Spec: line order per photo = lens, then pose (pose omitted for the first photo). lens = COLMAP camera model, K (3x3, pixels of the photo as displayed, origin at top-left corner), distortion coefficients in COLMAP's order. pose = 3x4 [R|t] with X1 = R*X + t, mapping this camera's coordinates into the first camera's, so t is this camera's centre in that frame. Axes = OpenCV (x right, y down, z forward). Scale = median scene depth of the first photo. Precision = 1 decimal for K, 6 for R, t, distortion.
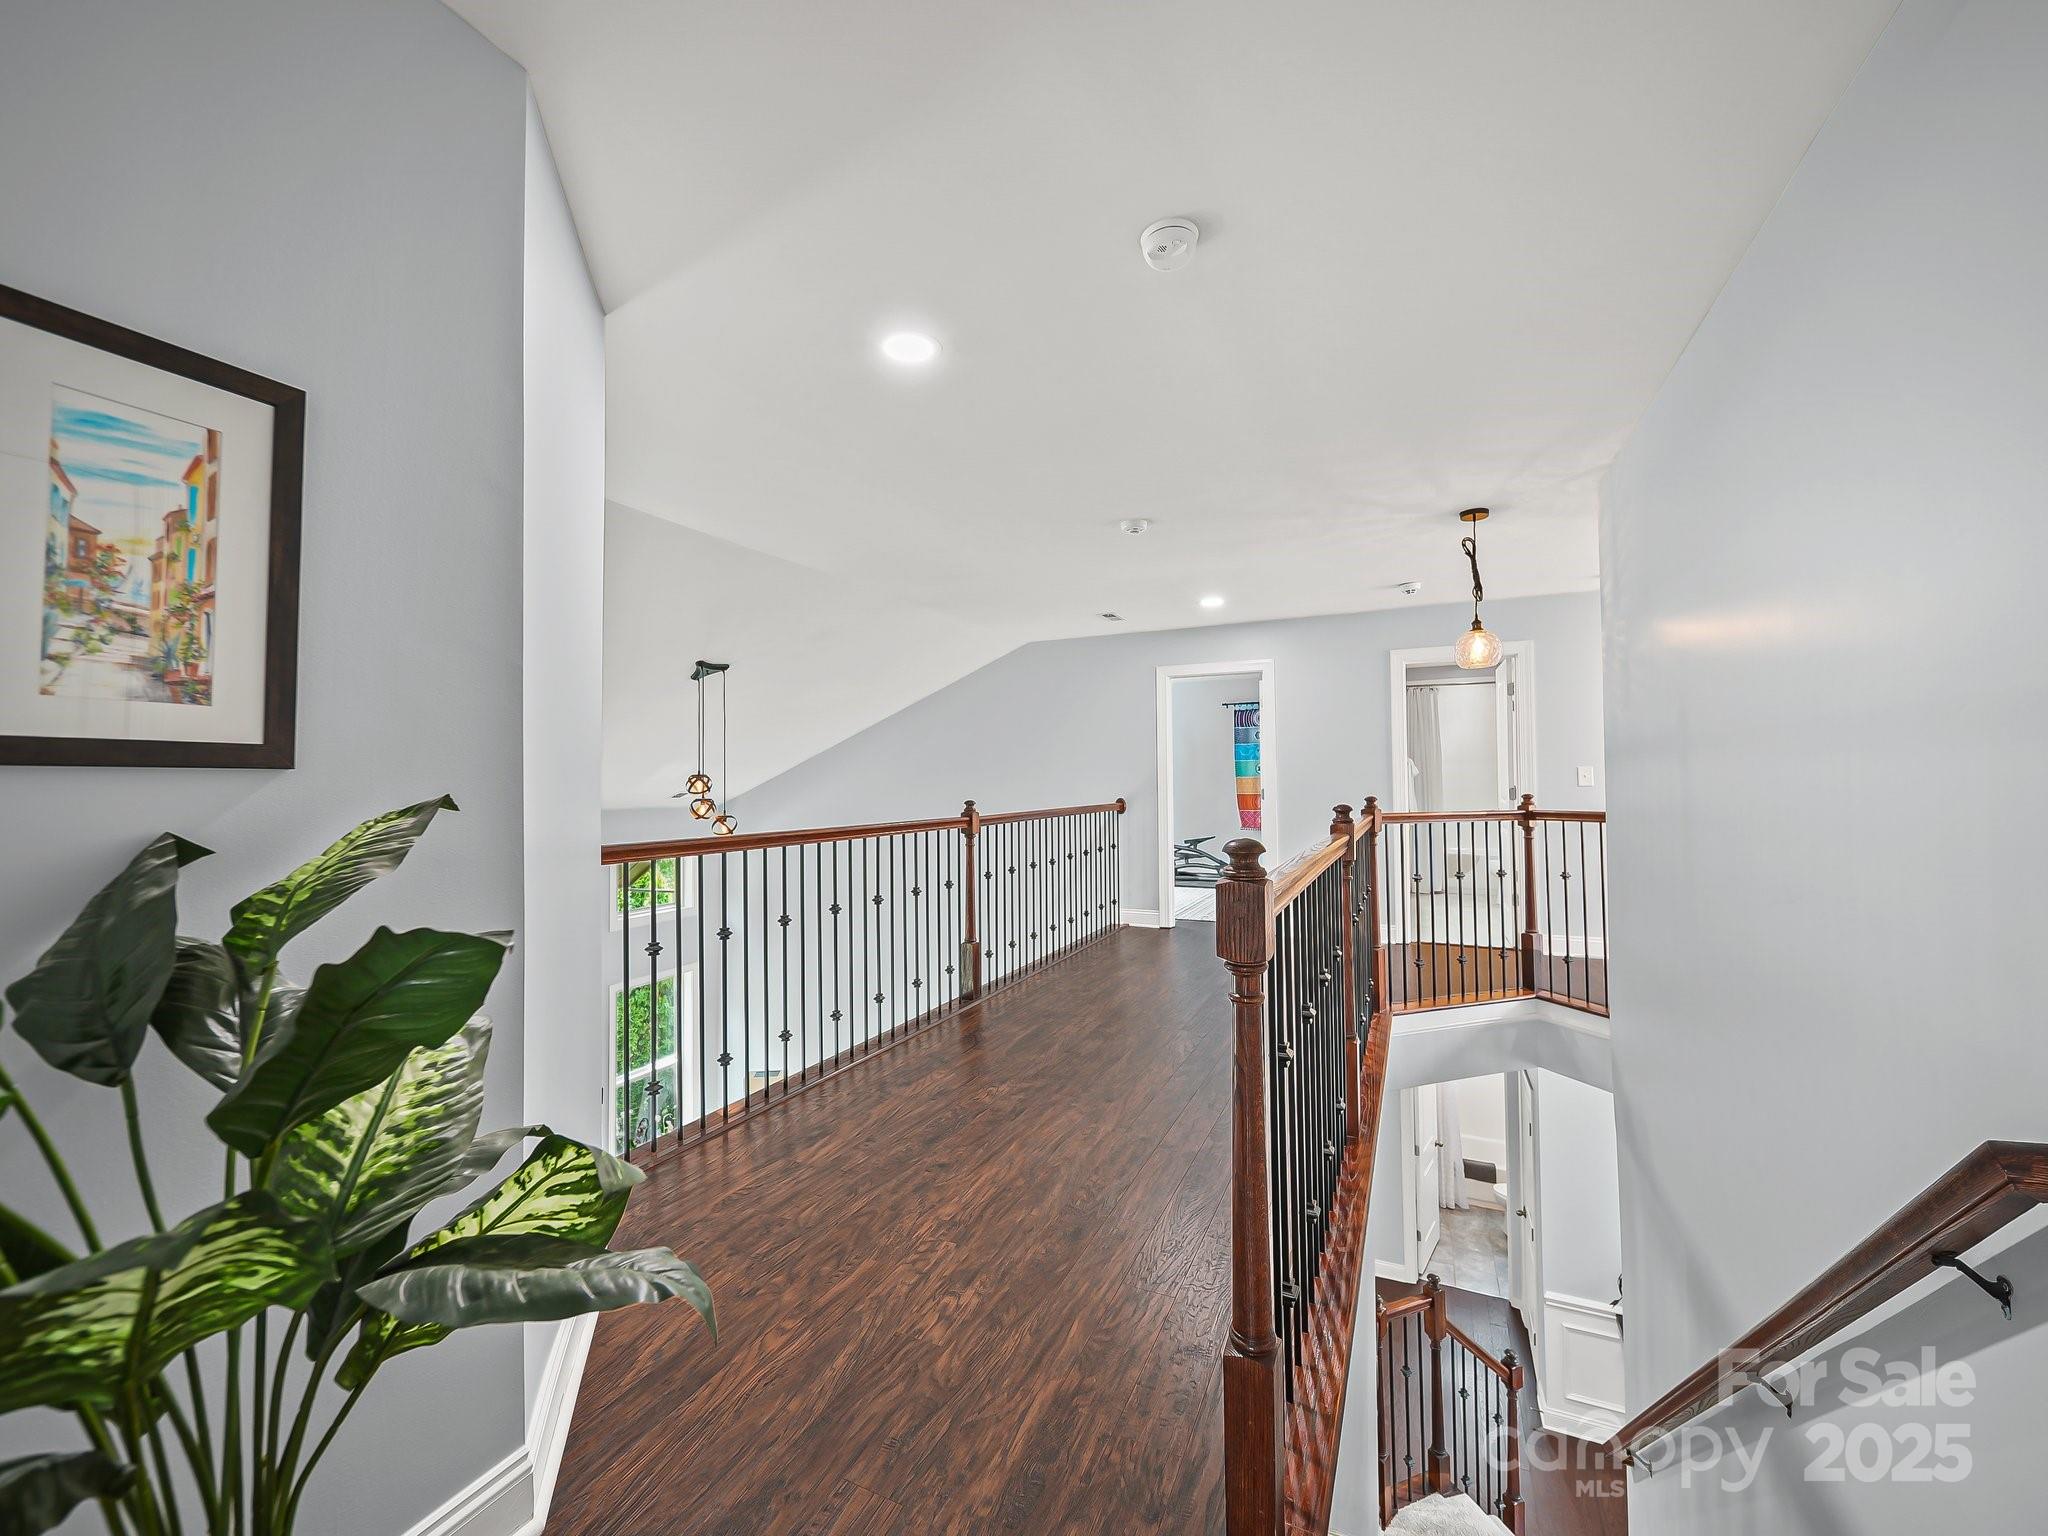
lens RADIAL K [[818.9, 0, 1024.0], [0, 818.9, 768.0], [0, 0, 1]] dist [-0.001517, -0.000268]
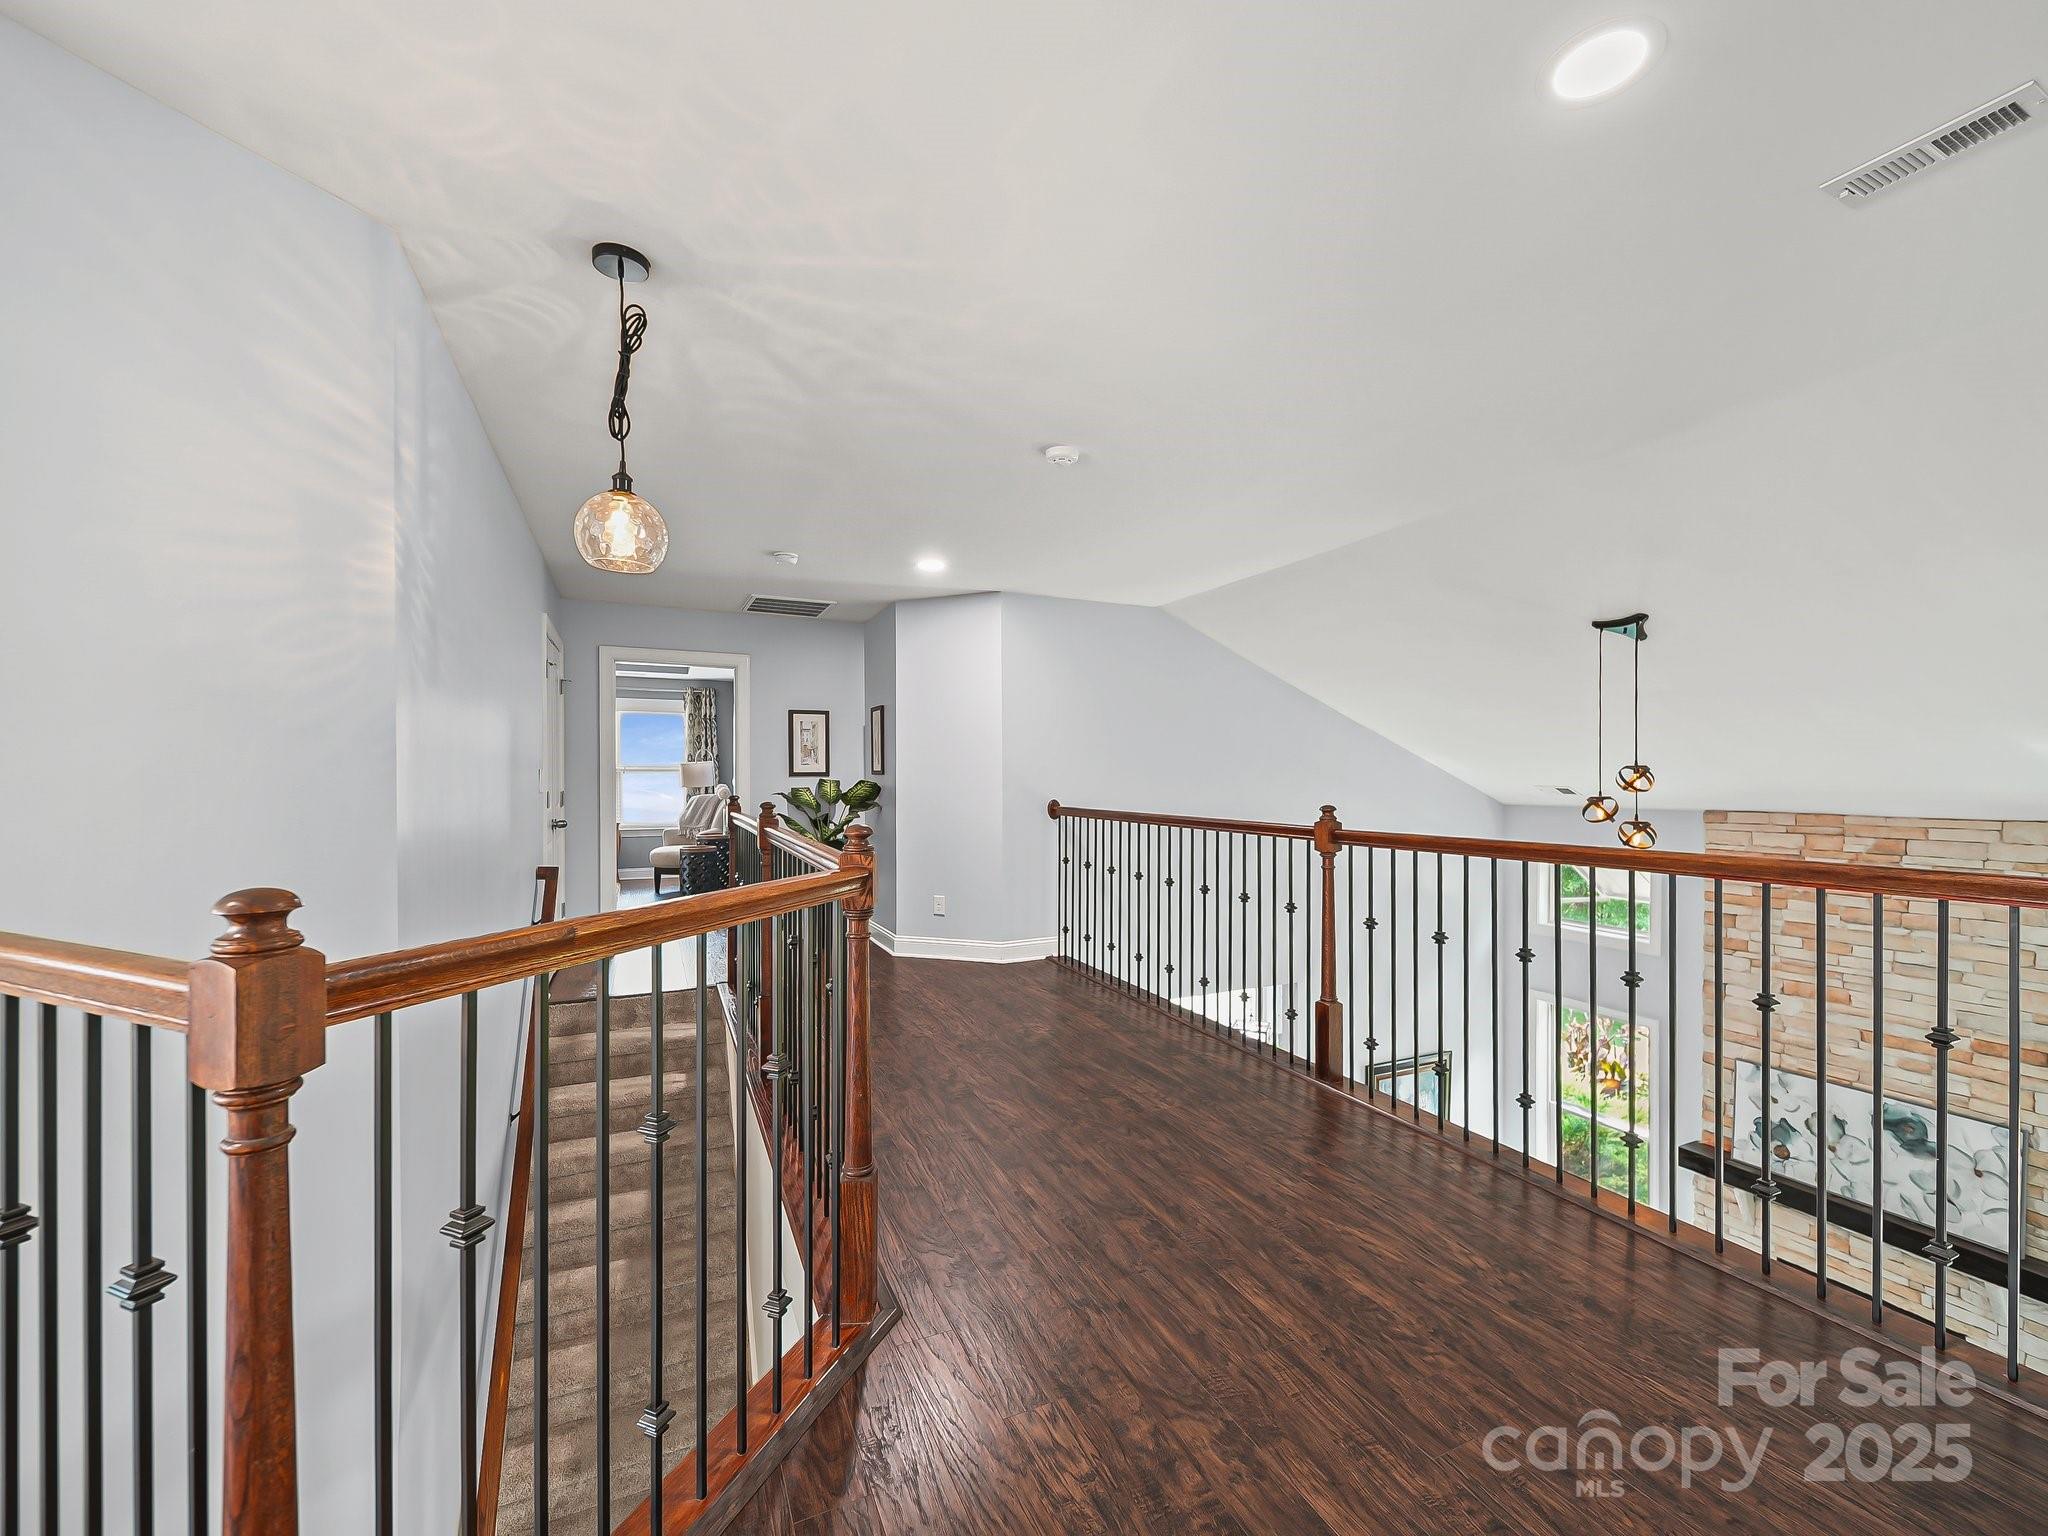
lens RADIAL K [[818.9, 0, 1024.0], [0, 818.9, 768.0], [0, 0, 1]] dist [-0.001517, -0.000268]
pose [[-0.637374, 0.001181, -0.770554, 0.682276], [0.018626, 0.999730, -0.013875, 0.012312], [0.770330, -0.023196, -0.637224, 1.298395]]
